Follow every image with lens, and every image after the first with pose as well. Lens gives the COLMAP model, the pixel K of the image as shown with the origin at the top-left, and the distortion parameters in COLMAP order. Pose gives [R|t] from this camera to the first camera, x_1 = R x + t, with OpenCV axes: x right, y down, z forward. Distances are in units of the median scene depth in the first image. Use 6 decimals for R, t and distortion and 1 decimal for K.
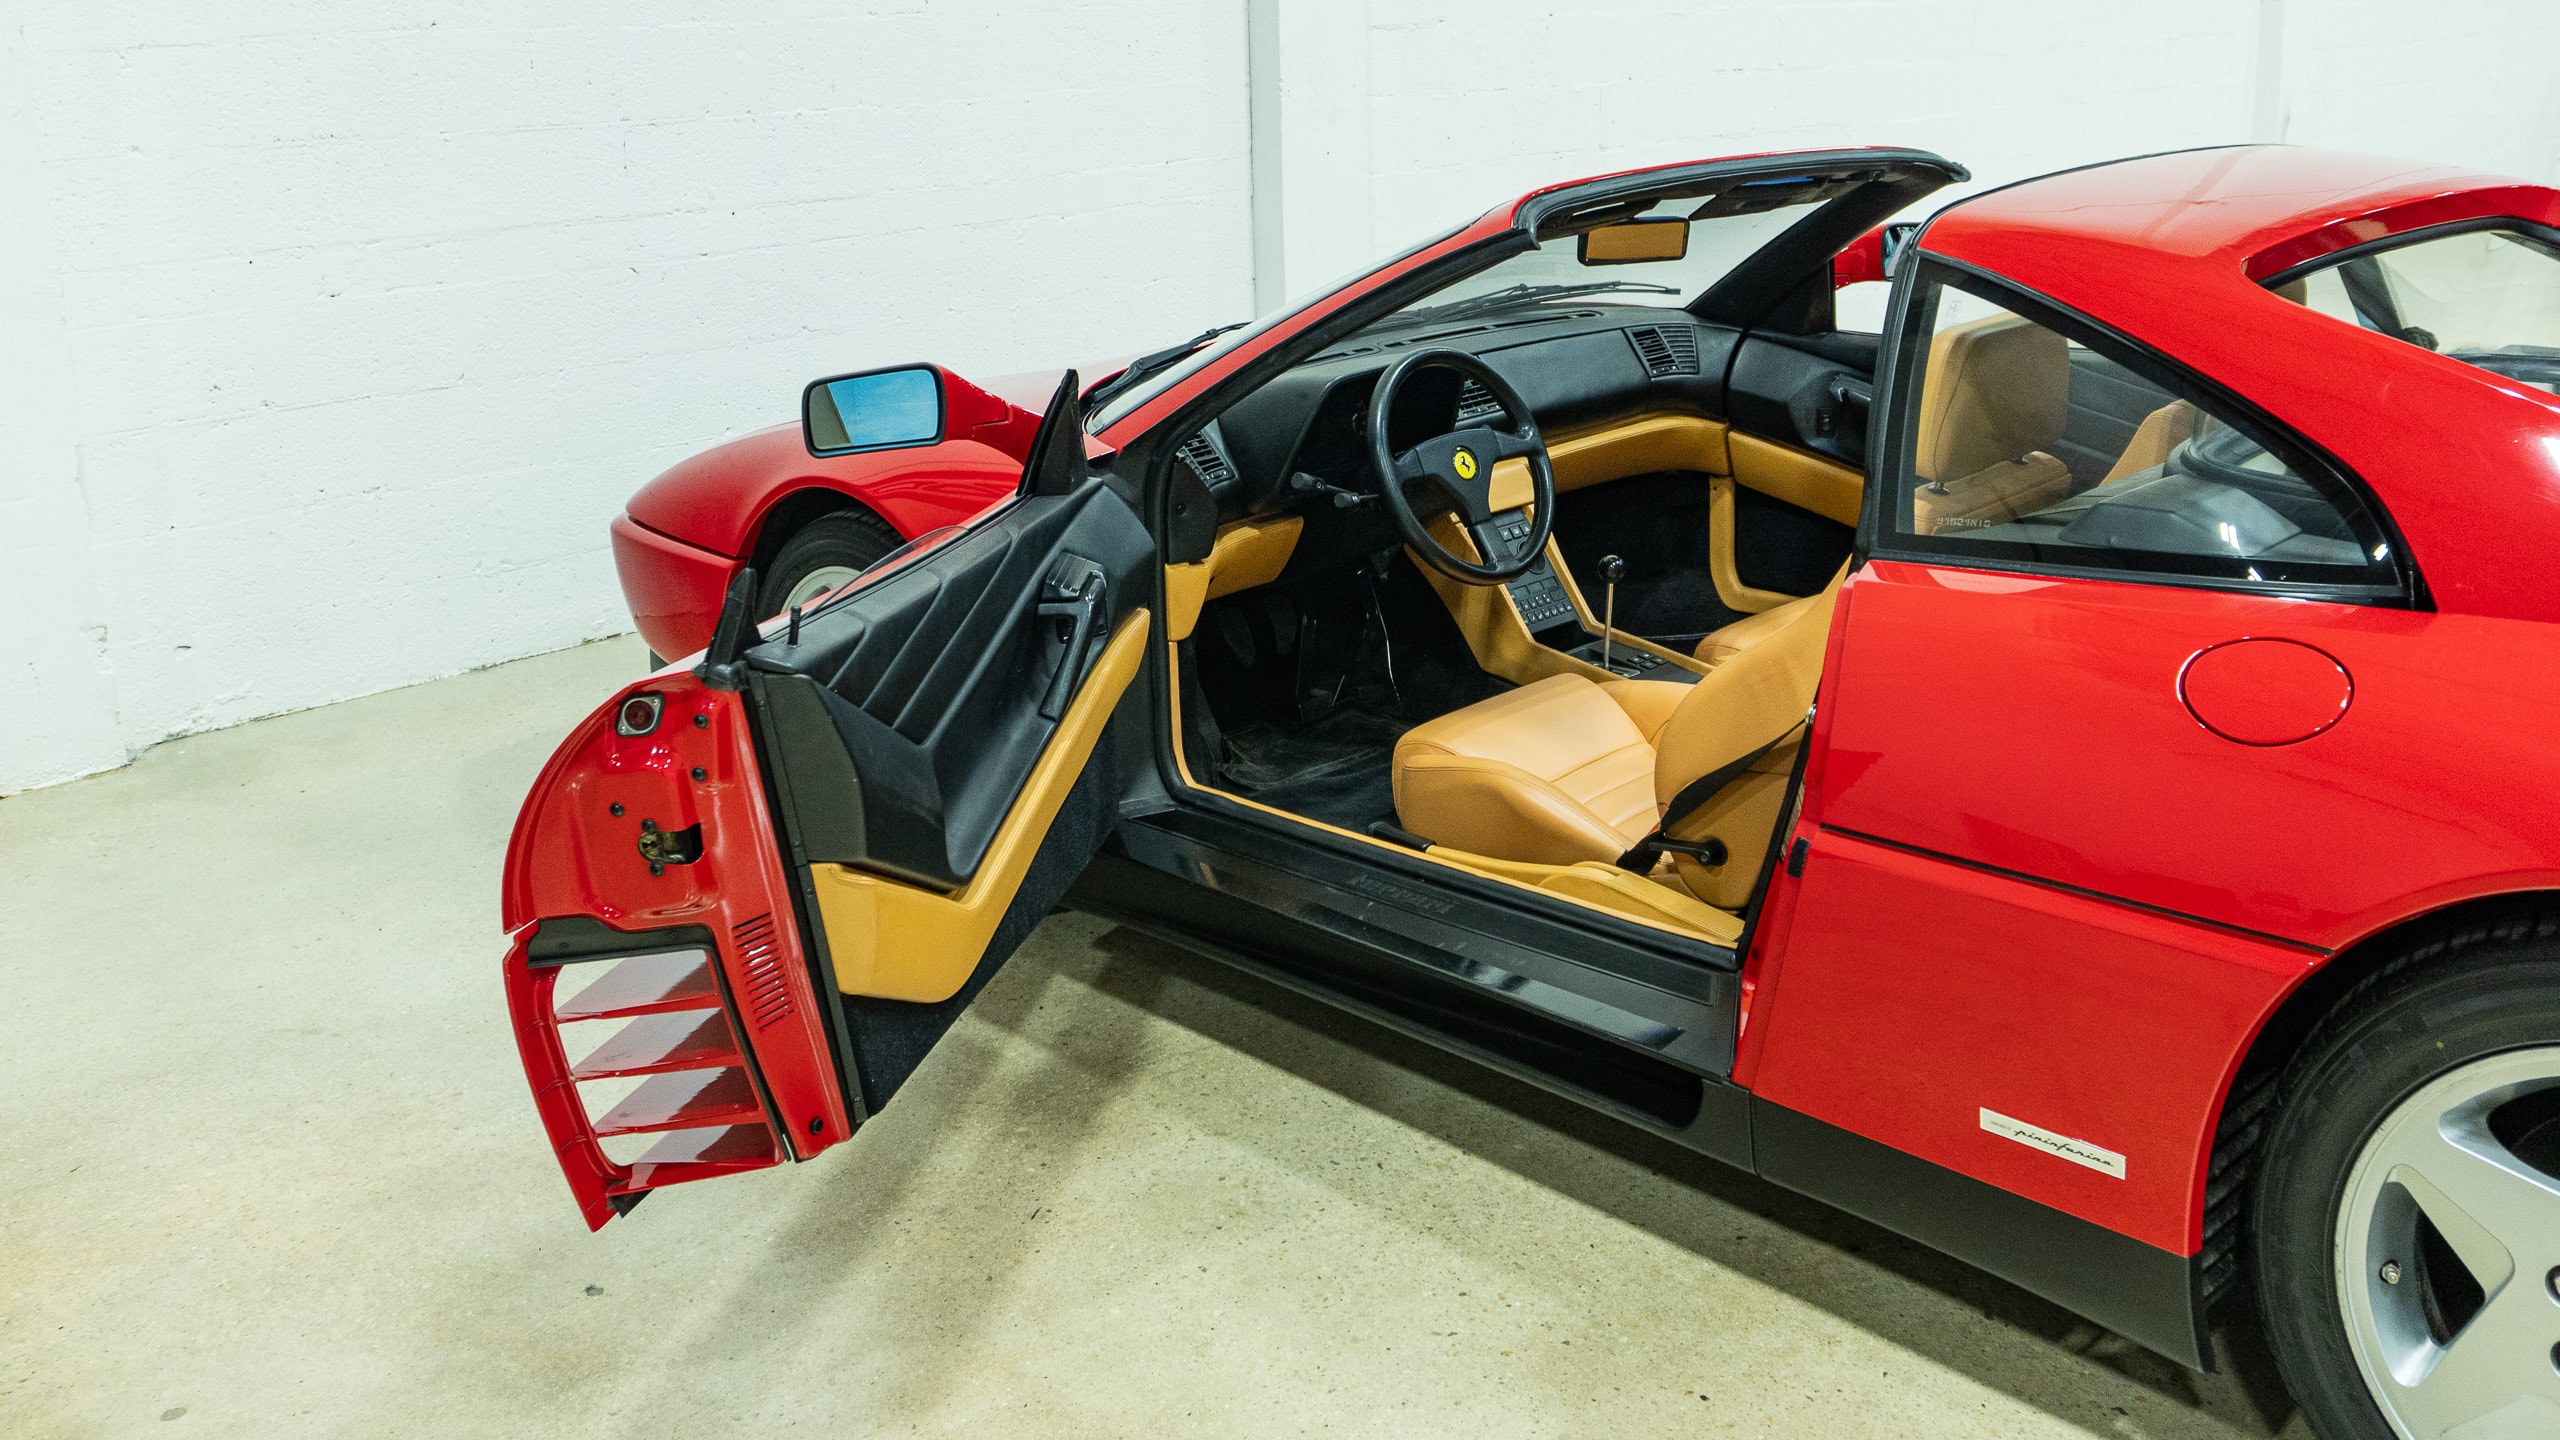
lens RADIAL K [[2398.4, 0, 1230.5], [0, 2398.4, 534.1], [0, 0, 1]] dist [-0.060994, -0.000011]
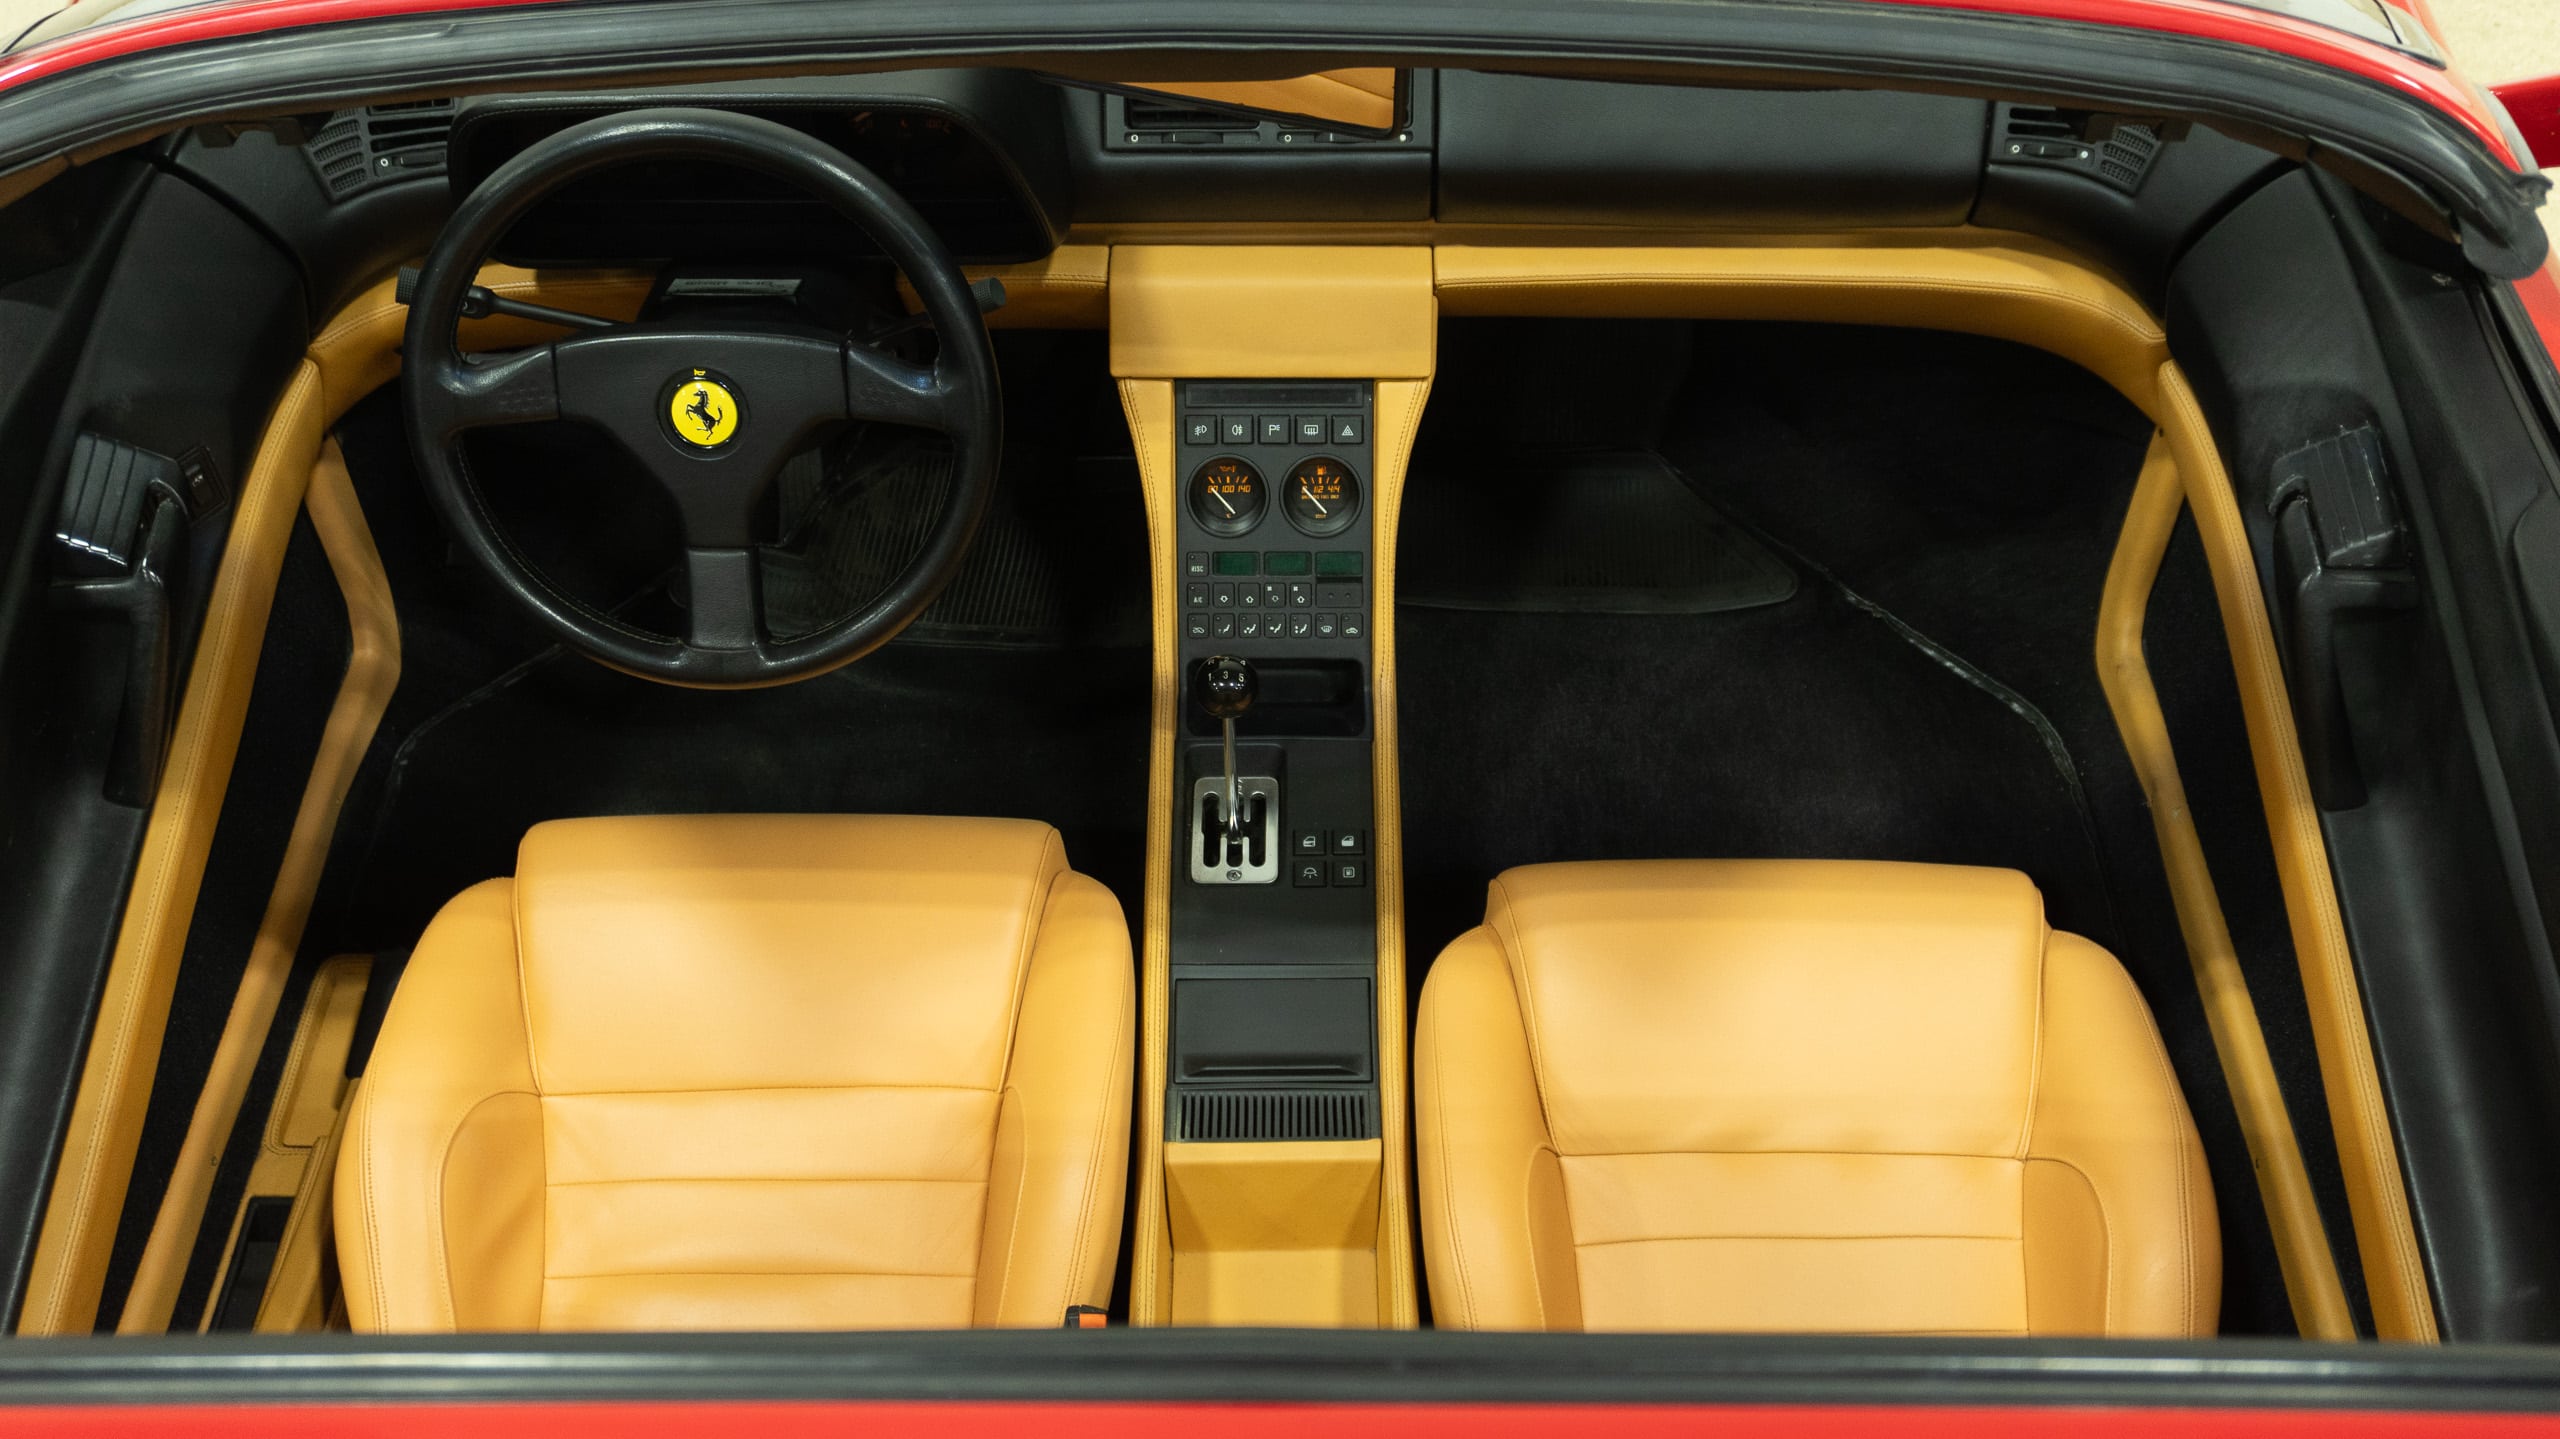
lens RADIAL K [[2472.2, 0, 1275.4], [0, 2472.2, 713.2], [0, 0, 1]] dist [-0.016187, -0.020422]
pose [[0.707919, 0.546311, -0.447654, 0.347611], [-0.175234, 0.749845, 0.637986, -0.251384], [0.684210, -0.373199, 0.626562, 0.693992]]
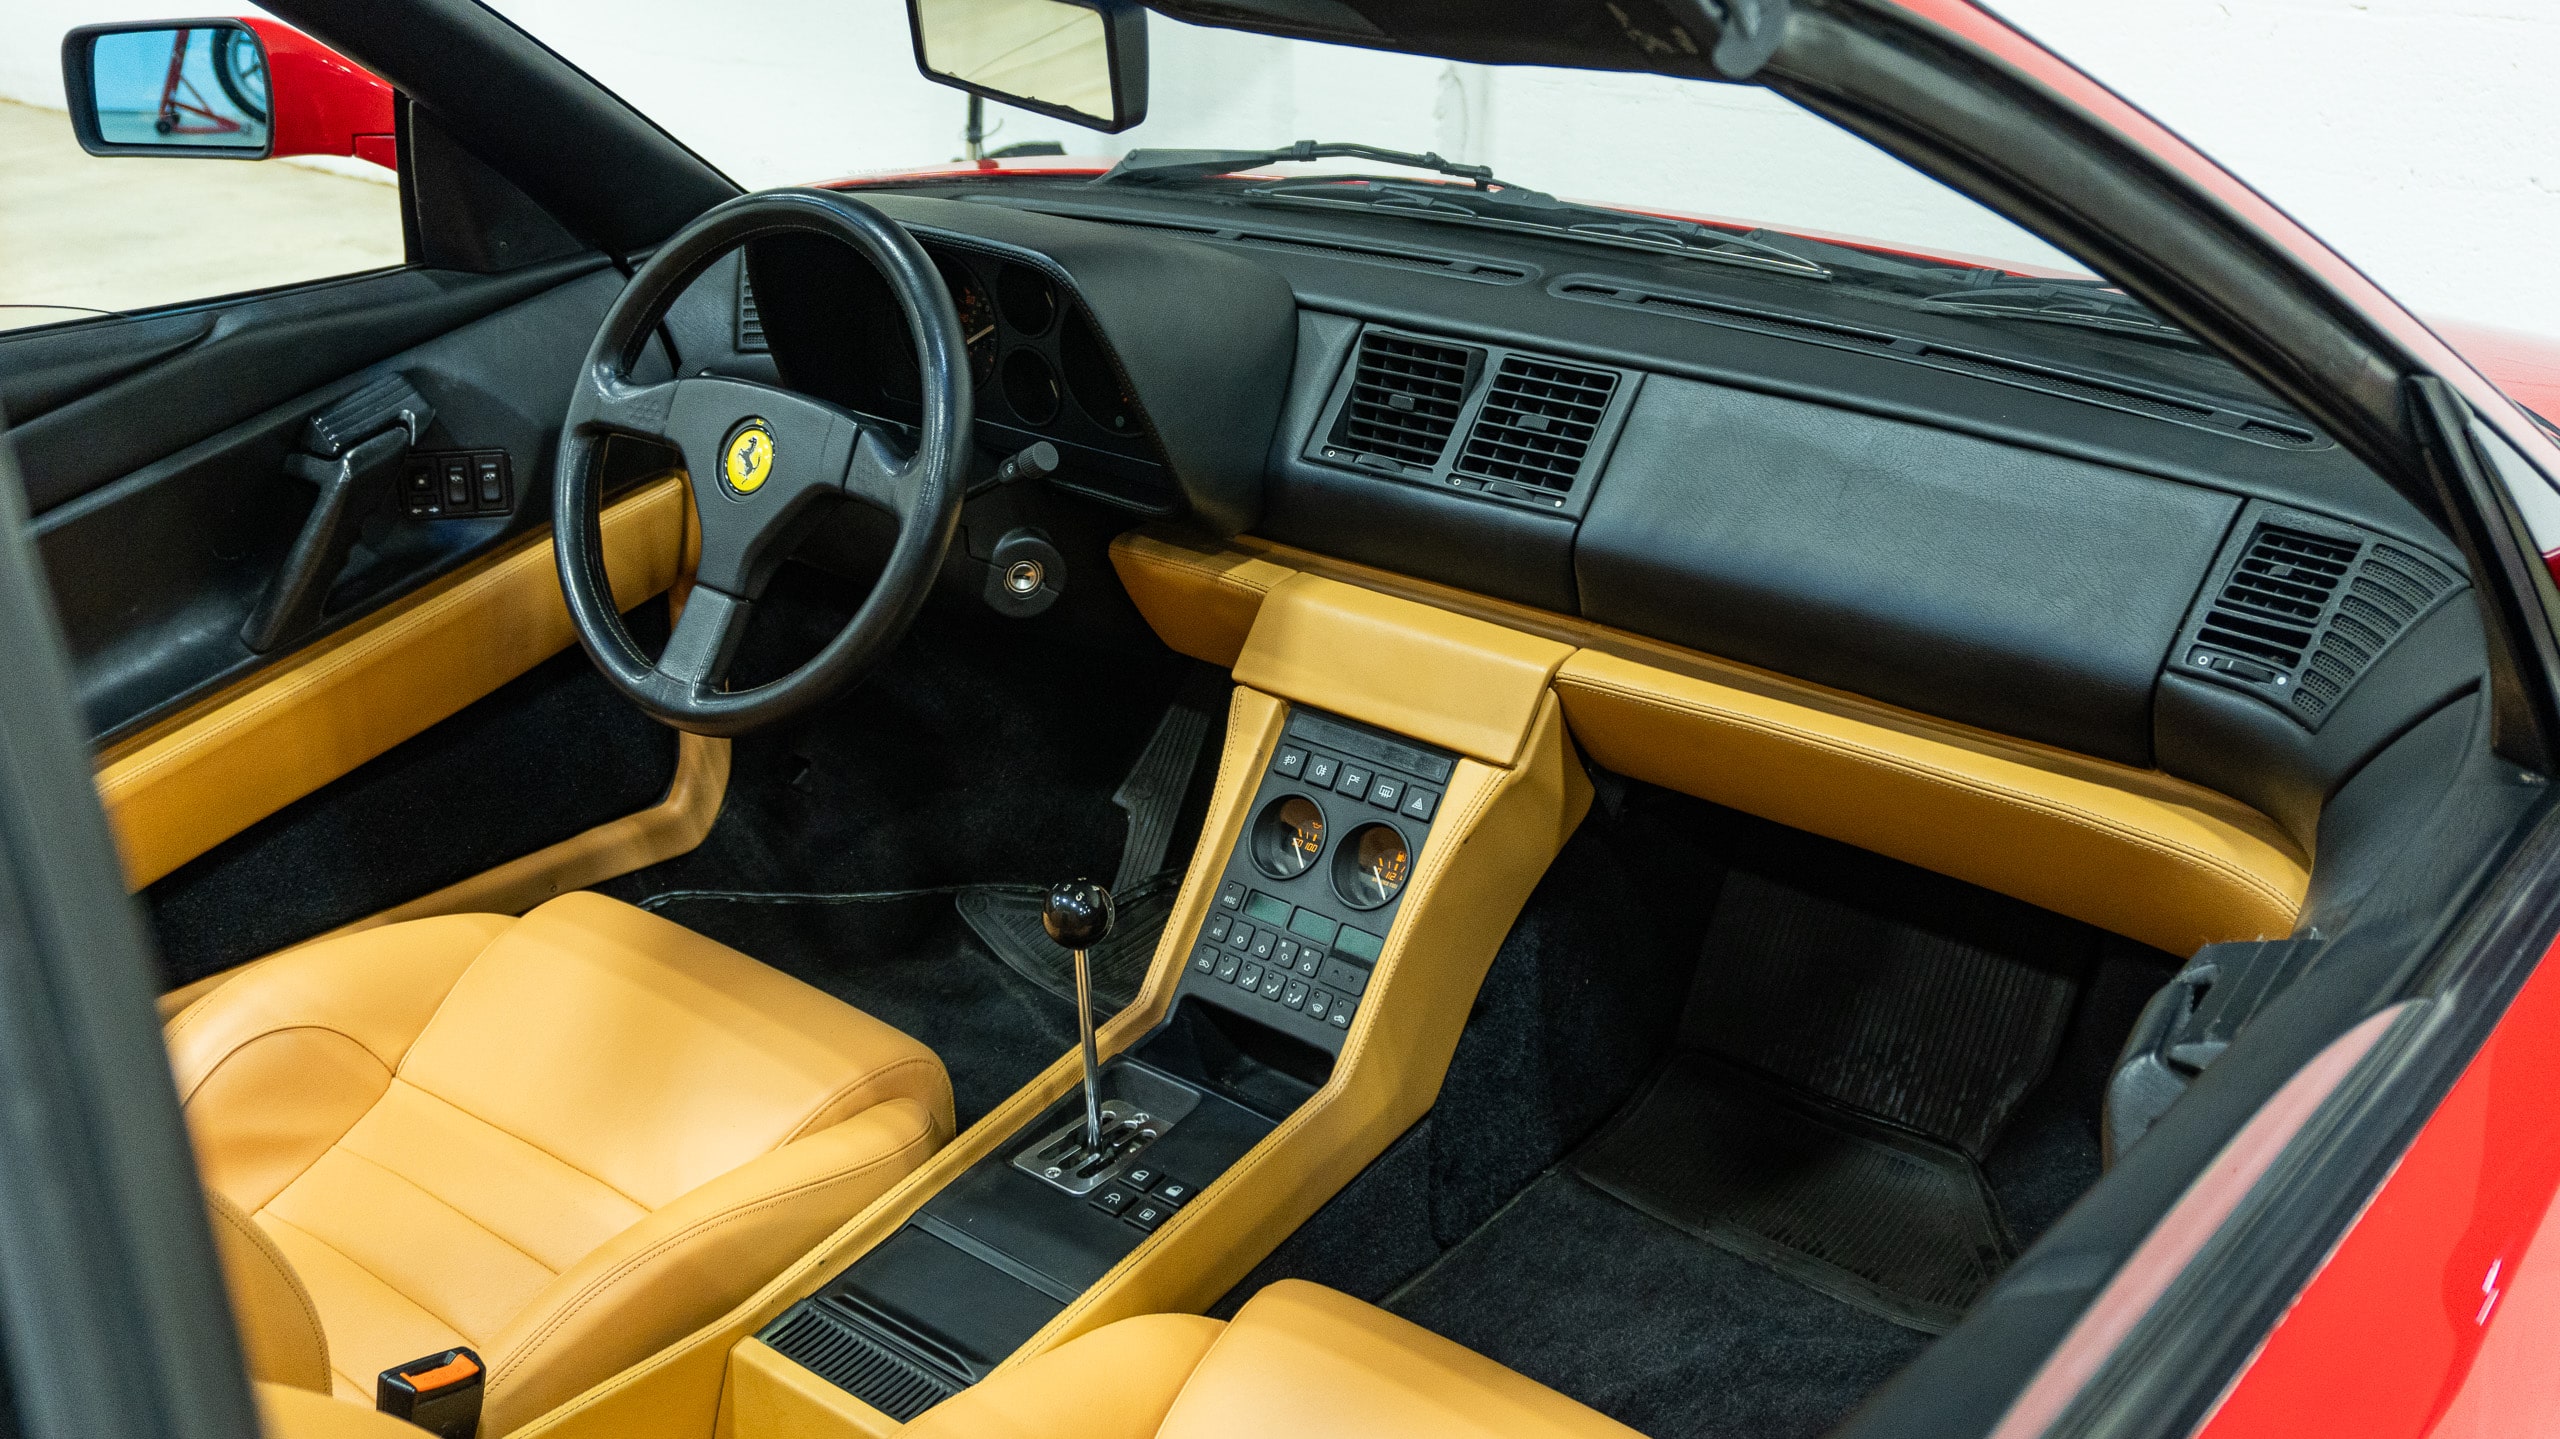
lens RADIAL K [[2434.3, 0, 1286.4], [0, 2434.3, 663.4], [0, 0, 1]] dist [0.000702, -0.010201]
pose [[0.121909, 0.389327, -0.912996, 0.480191], [-0.245139, 0.903171, 0.352405, -0.159440], [0.961792, 0.180850, 0.205545, 0.900090]]
